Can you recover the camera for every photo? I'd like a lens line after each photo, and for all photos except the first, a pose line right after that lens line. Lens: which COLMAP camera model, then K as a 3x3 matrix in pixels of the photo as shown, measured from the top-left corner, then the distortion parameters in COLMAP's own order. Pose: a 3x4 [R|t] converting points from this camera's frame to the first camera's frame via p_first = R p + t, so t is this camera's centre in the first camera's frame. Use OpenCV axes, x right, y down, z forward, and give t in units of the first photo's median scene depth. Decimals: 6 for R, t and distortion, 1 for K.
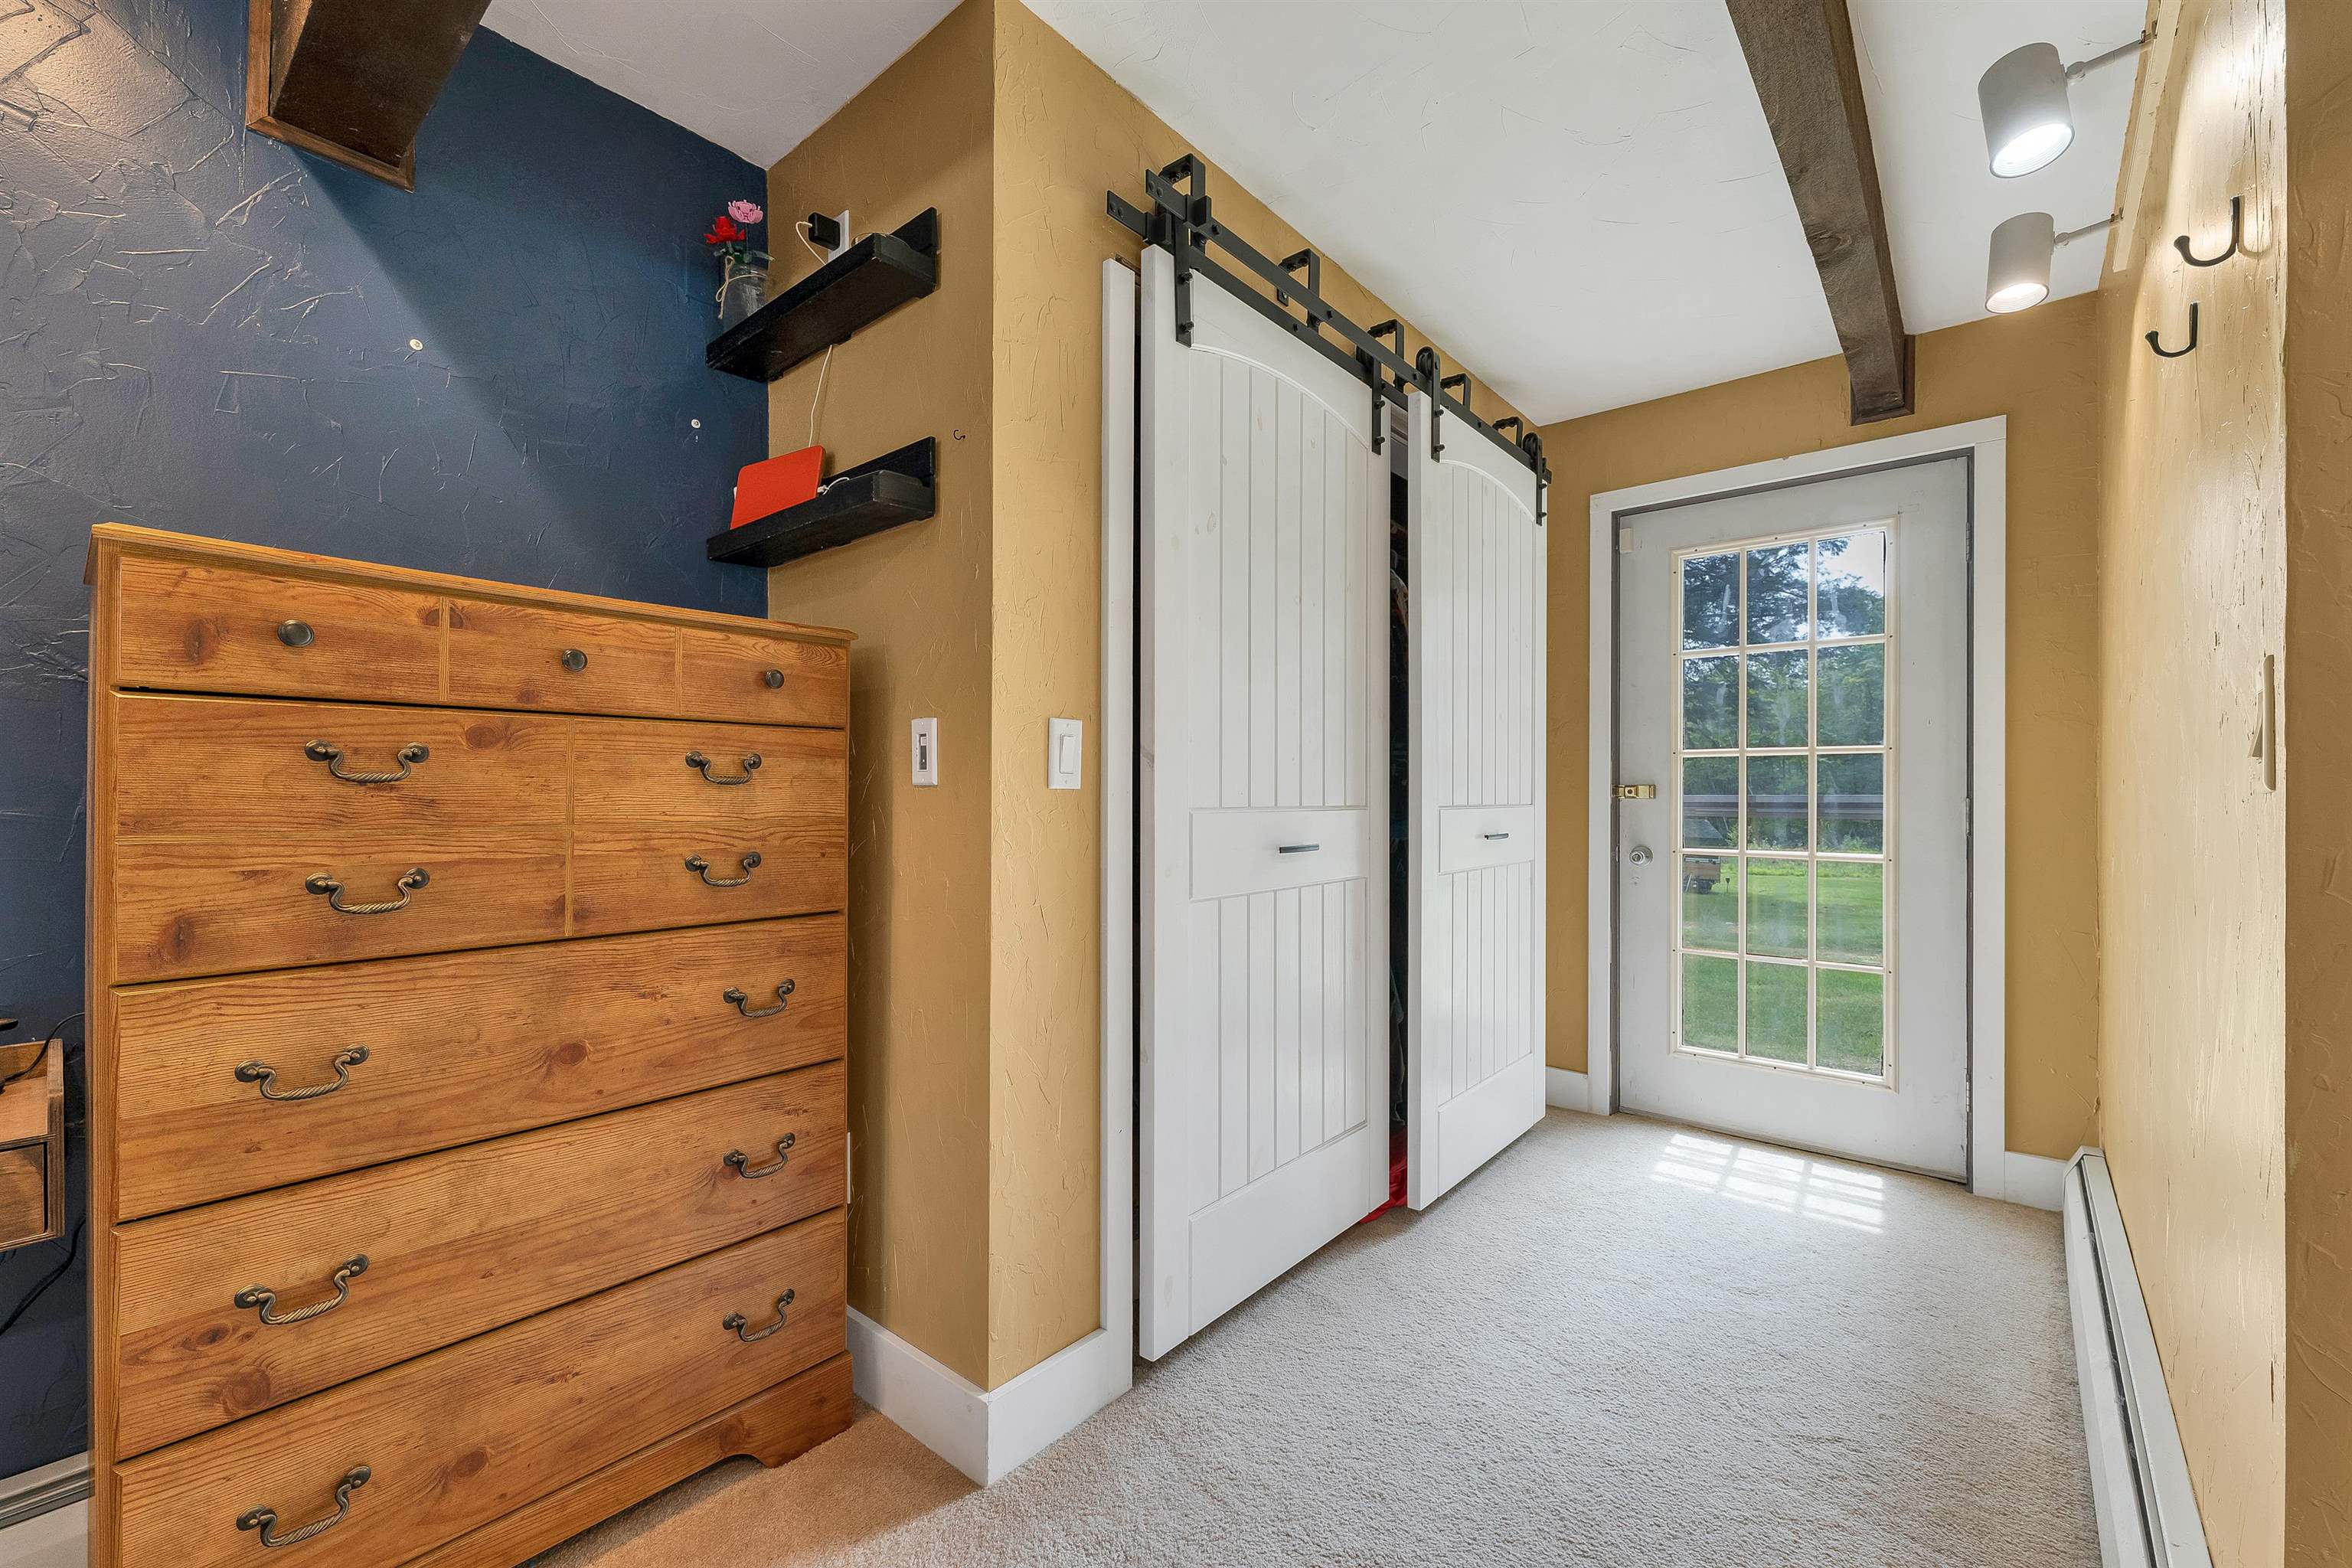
lens RADIAL K [[967.8, 0, 1169.8], [0, 967.8, 814.9], [0, 0, 1]] dist [0.000779, 0.000413]
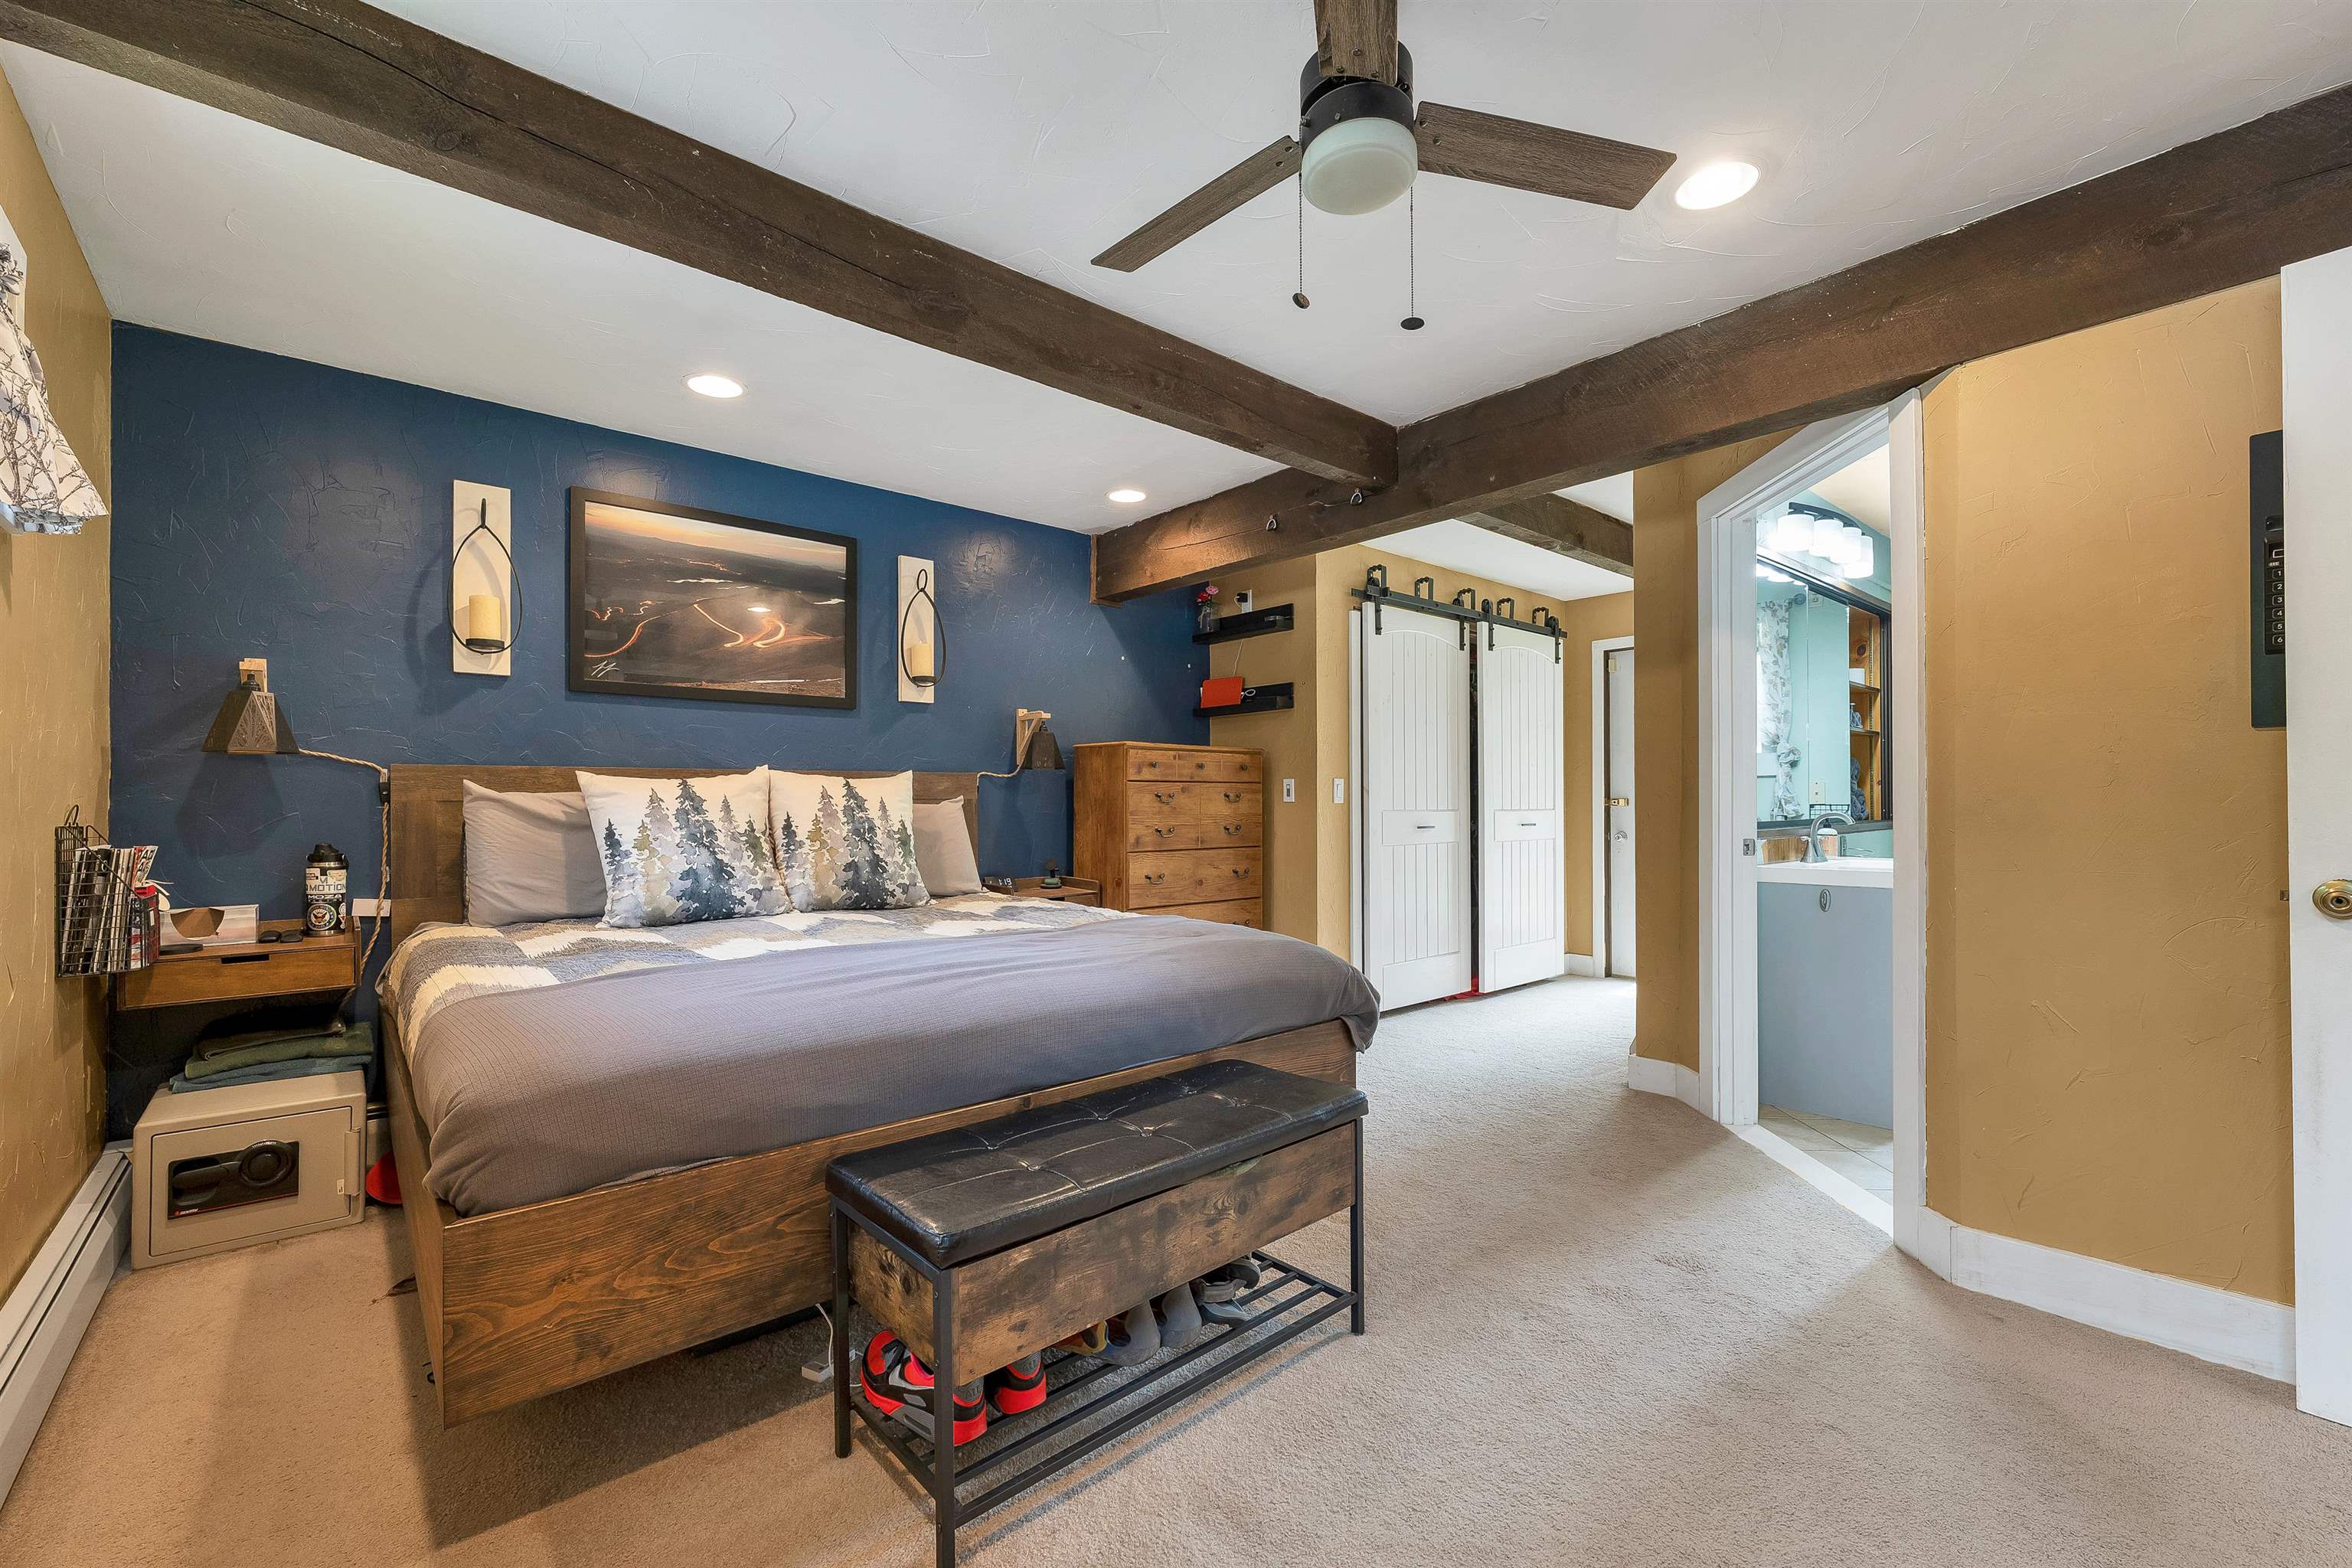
lens RADIAL K [[967.8, 0, 1169.8], [0, 967.8, 814.9], [0, 0, 1]] dist [0.000779, 0.000413]
pose [[0.988787, -0.006287, -0.149202, -0.167534], [0.004200, 0.999889, -0.014295, 0.044332], [0.149275, 0.013508, 0.988703, -1.798060]]
